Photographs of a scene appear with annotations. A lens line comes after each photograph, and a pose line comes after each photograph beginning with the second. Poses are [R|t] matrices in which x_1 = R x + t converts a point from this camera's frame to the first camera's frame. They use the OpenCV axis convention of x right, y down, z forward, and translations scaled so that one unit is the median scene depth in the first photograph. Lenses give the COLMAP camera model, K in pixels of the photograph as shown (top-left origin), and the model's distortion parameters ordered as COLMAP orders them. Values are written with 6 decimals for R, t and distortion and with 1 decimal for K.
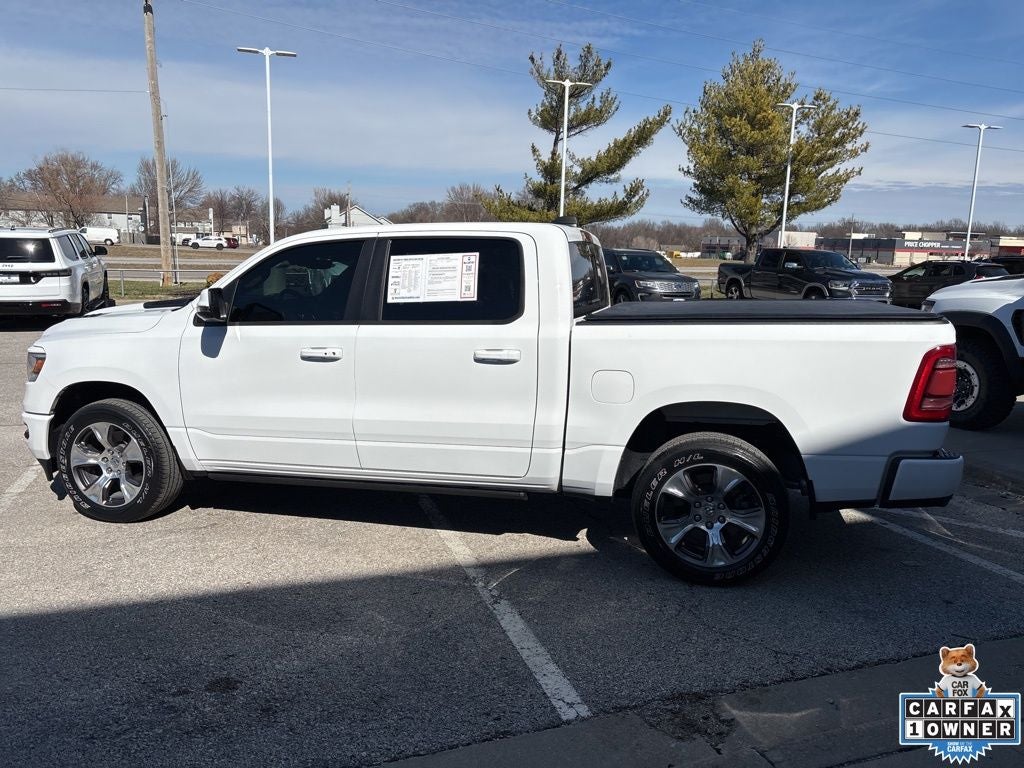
lens RADIAL K [[776.8, 0, 512.9], [0, 776.8, 370.9], [0, 0, 1]] dist [0.047132, -0.062016]
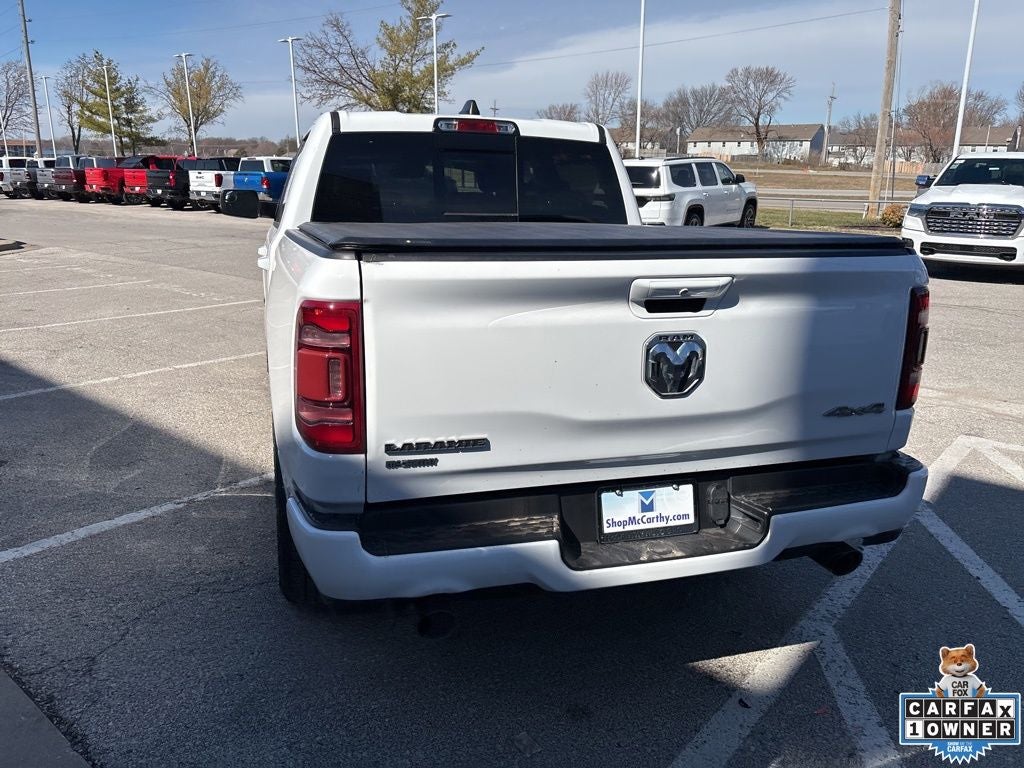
lens RADIAL K [[776.5, 0, 510.7], [0, 776.5, 374.0], [0, 0, 1]] dist [0.060779, -0.076621]
pose [[0.525545, 0.199381, -0.827073, 0.778462], [-0.131442, 0.979507, 0.152606, -0.059113], [0.840551, 0.028510, 0.540982, 0.629123]]
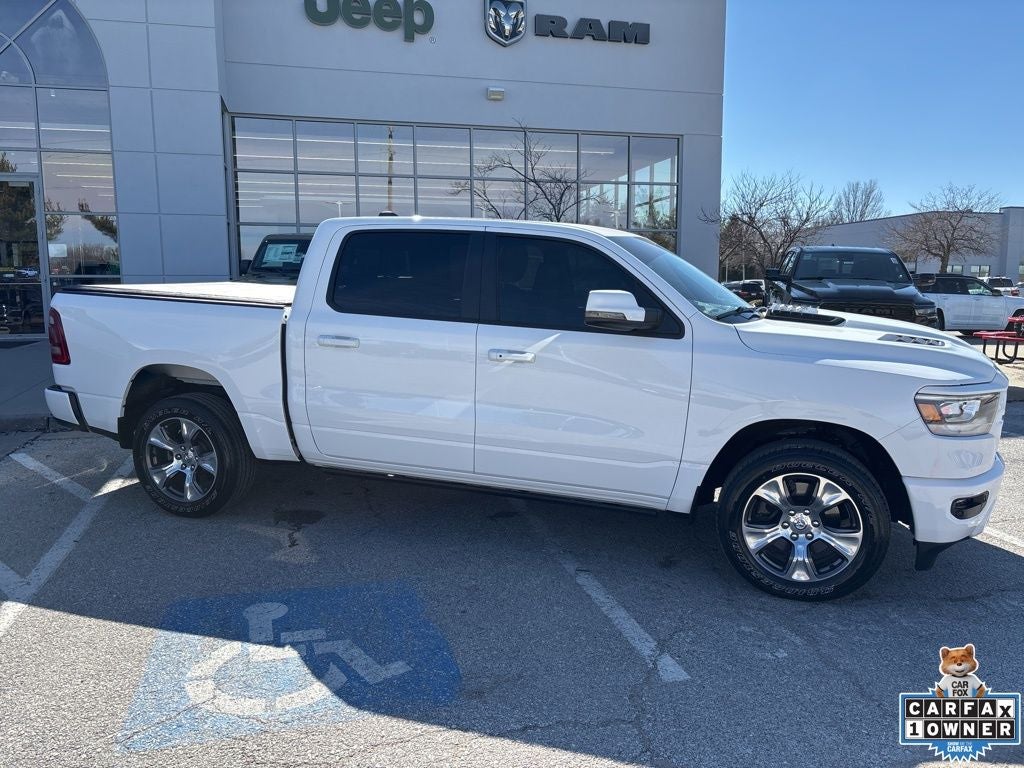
lens RADIAL K [[775.9, 0, 512.0], [0, 775.9, 384.0], [0, 0, 1]] dist [0.063924, -0.079068]
pose [[-0.997398, -0.036140, 0.062380, -0.179821], [-0.016695, 0.957540, 0.287816, -0.286477], [-0.070133, 0.286026, -0.955652, 2.090365]]
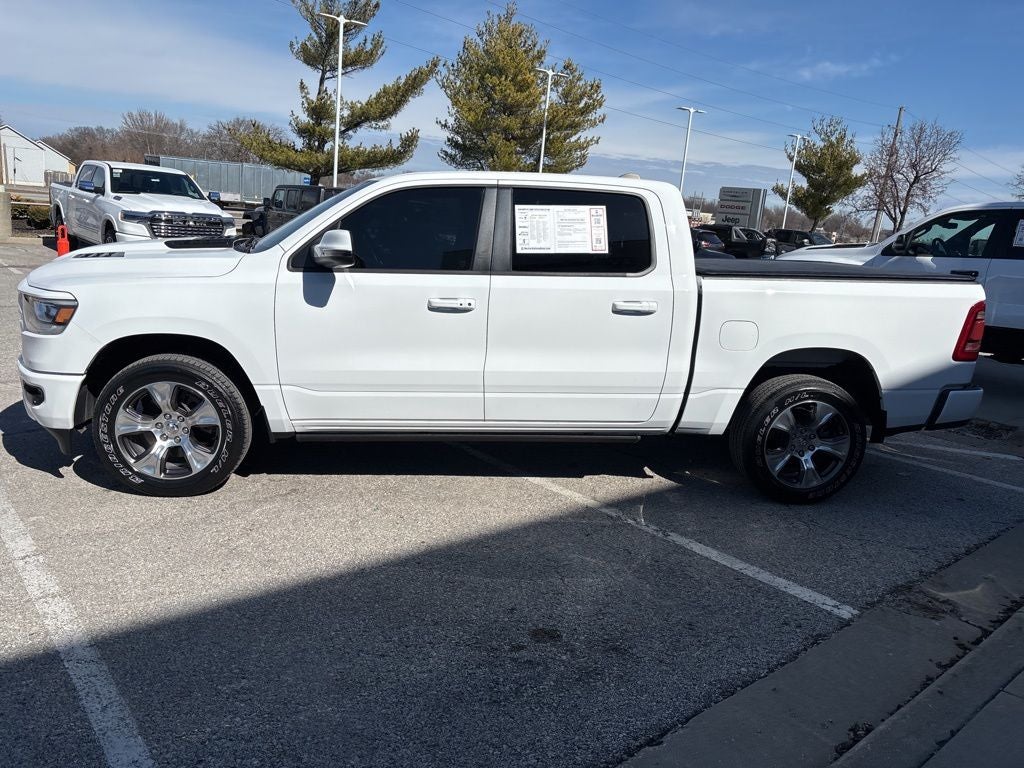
lens RADIAL K [[776.8, 0, 512.9], [0, 776.8, 370.9], [0, 0, 1]] dist [0.047132, -0.062016]
pose [[0.927971, -0.023609, 0.371905, -0.480108], [0.000571, 0.998080, 0.061936, 0.001034], [-0.372653, -0.057262, 0.926202, 0.068910]]
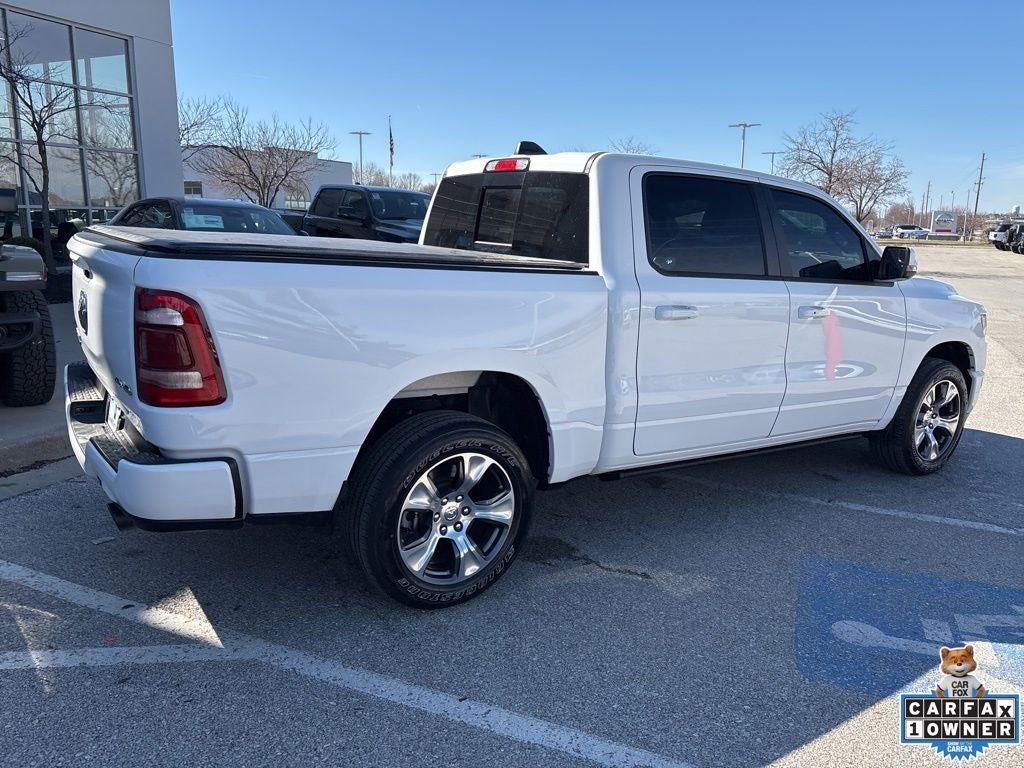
lens RADIAL K [[775.9, 0, 512.0], [0, 775.9, 384.0], [0, 0, 1]] dist [0.063924, -0.079068]
pose [[-0.657344, 0.115909, -0.744623, 0.730720], [-0.156459, 0.945579, 0.285310, -0.190308], [0.737170, 0.304050, -0.603435, 1.571897]]
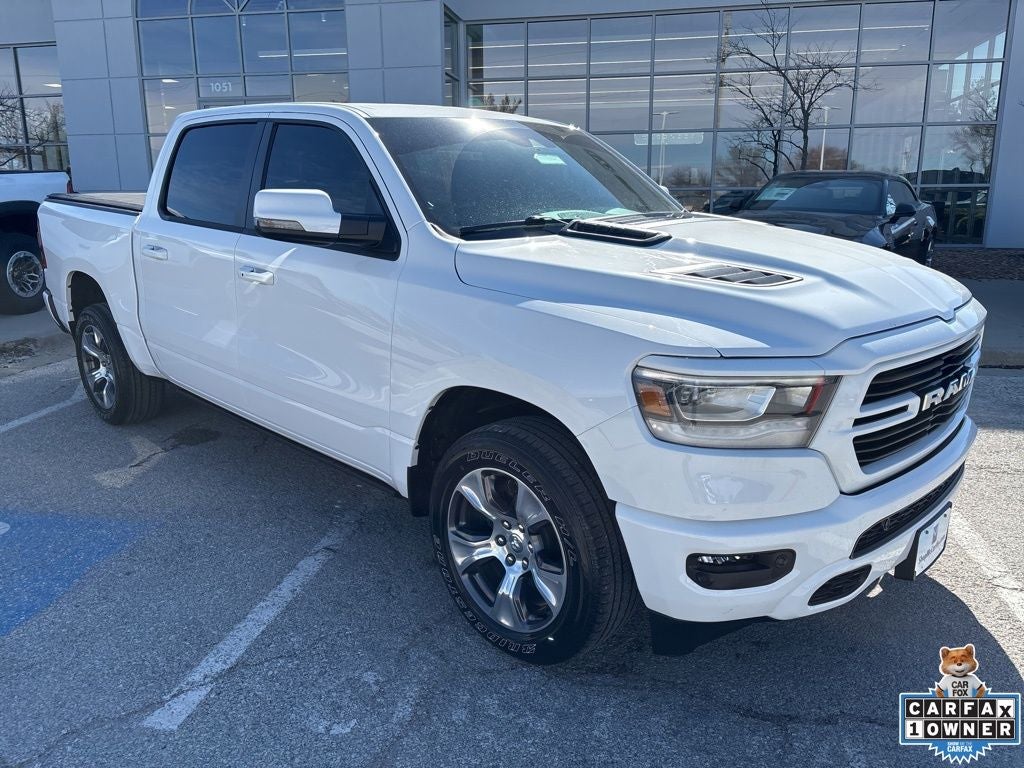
lens RADIAL K [[775.9, 0, 512.0], [0, 775.9, 384.0], [0, 0, 1]] dist [0.063924, -0.079068]
pose [[-0.868270, -0.138589, 0.476340, -0.656295], [0.058069, 0.925192, 0.375029, -0.227413], [-0.492681, 0.353287, -0.795269, 1.740862]]
